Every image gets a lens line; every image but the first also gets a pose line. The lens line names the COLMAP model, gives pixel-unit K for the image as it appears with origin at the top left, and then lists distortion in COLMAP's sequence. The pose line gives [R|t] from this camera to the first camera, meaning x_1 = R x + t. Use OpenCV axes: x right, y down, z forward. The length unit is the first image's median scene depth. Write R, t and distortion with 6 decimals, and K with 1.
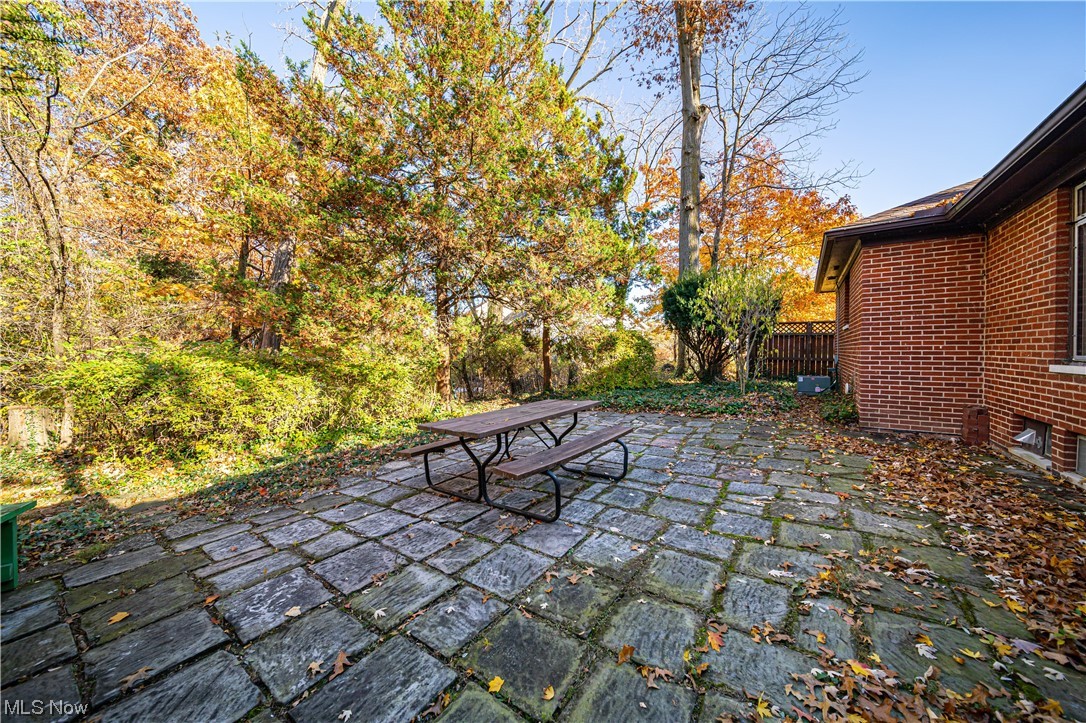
lens RADIAL K [[368.7, 0, 543.0], [0, 368.7, 361.5], [0, 0, 1]] dist [-0.000267, -0.000034]
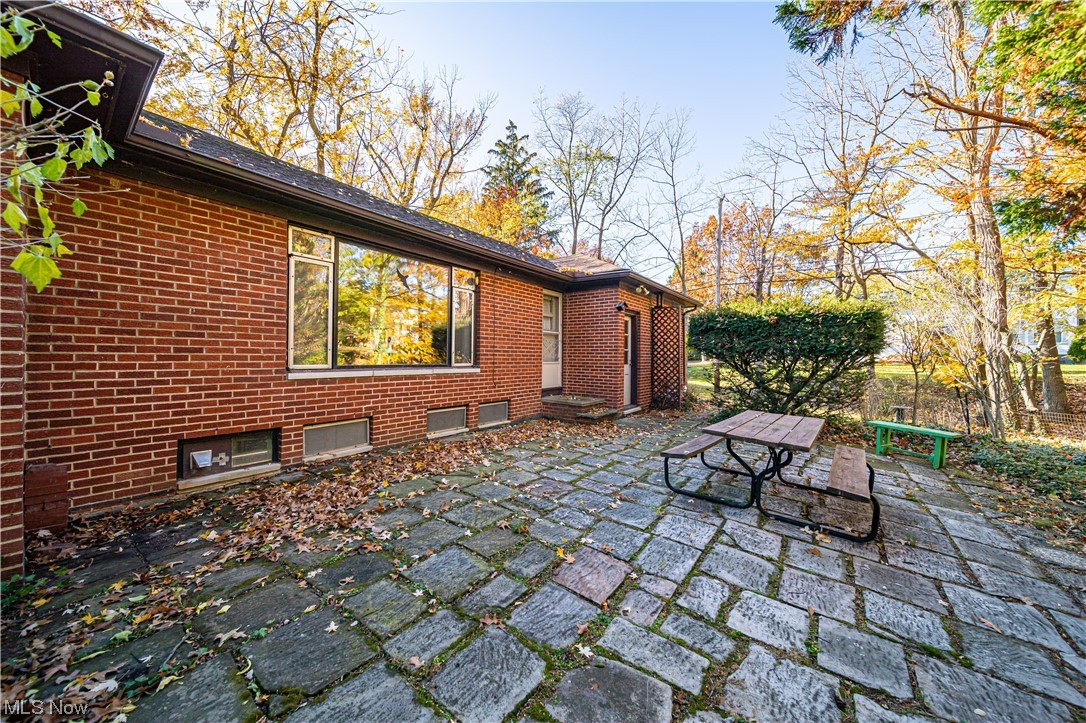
lens RADIAL K [[368.7, 0, 543.0], [0, 368.7, 361.5], [0, 0, 1]] dist [-0.000267, -0.000034]
pose [[-0.999205, -0.004418, 0.039628, 0.570862], [-0.002819, 0.999183, 0.040324, -0.078173], [-0.039774, 0.040181, -0.998401, 2.186307]]
